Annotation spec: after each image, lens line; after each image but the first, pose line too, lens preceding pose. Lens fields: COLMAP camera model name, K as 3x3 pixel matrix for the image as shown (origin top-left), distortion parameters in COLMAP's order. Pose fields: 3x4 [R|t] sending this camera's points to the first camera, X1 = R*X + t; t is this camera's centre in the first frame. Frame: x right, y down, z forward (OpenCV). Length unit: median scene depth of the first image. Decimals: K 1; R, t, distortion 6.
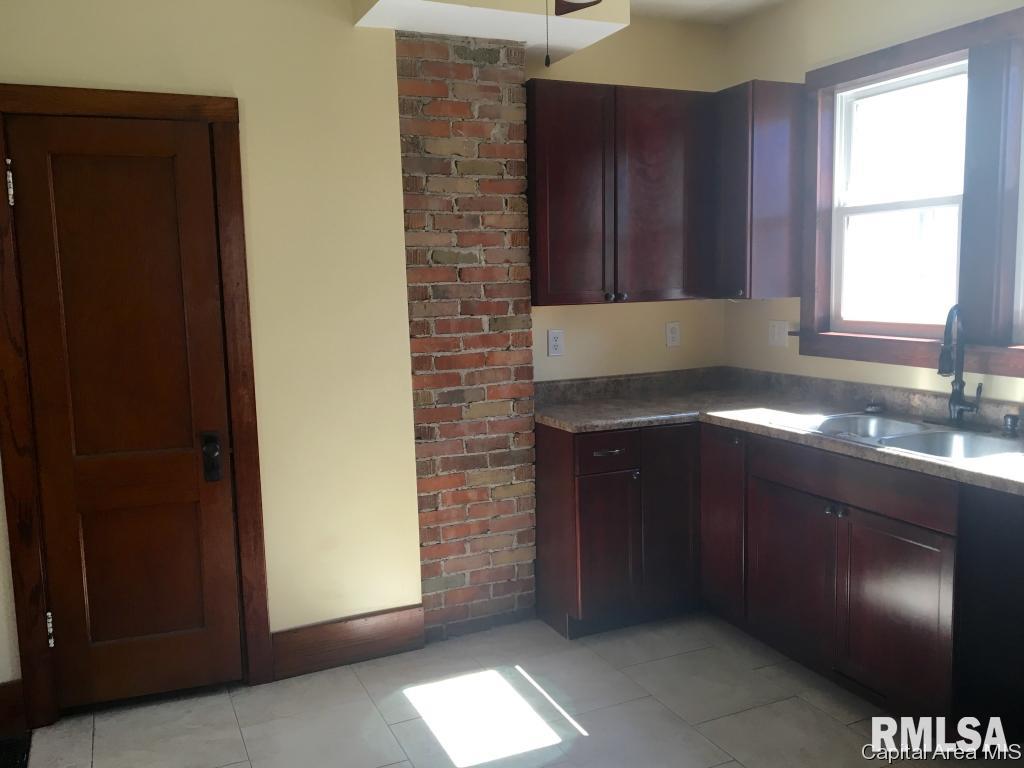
lens RADIAL K [[879.9, 0, 512.0], [0, 879.9, 384.0], [0, 0, 1]] dist [0.030382, -0.000684]
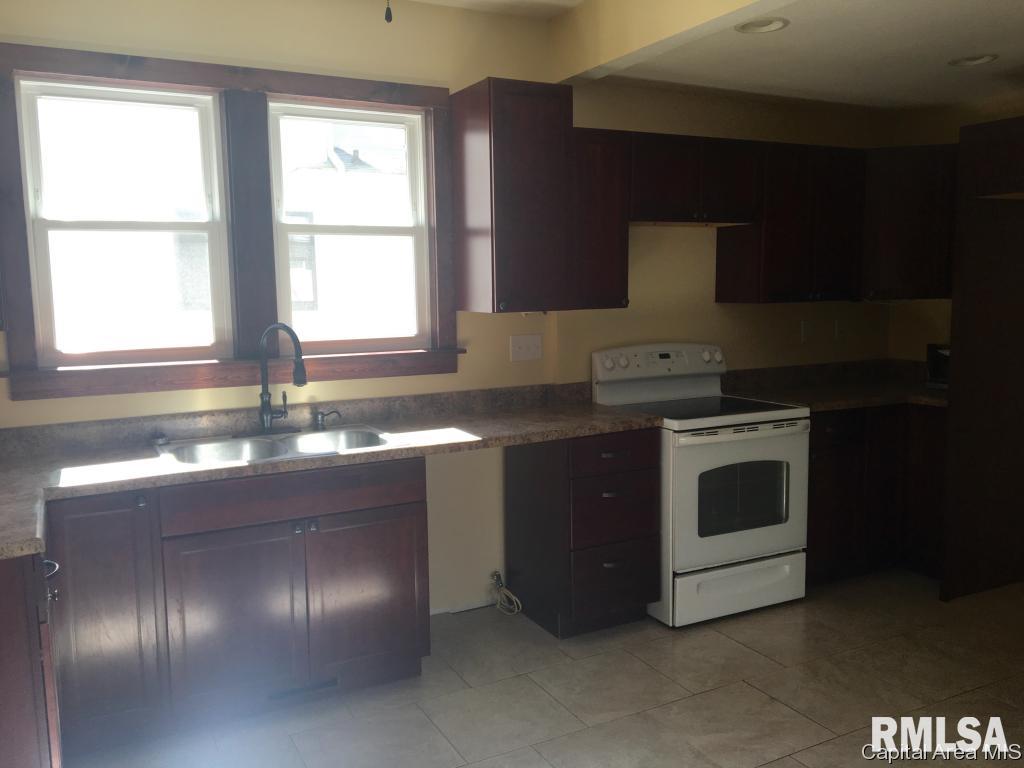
lens RADIAL K [[879.9, 0, 512.0], [0, 879.9, 384.0], [0, 0, 1]] dist [0.030382, -0.000684]
pose [[-0.060462, -0.080443, 0.994924, -0.579417], [0.139249, 0.986321, 0.088209, -0.066277], [-0.988410, 0.143875, -0.048433, 0.721913]]
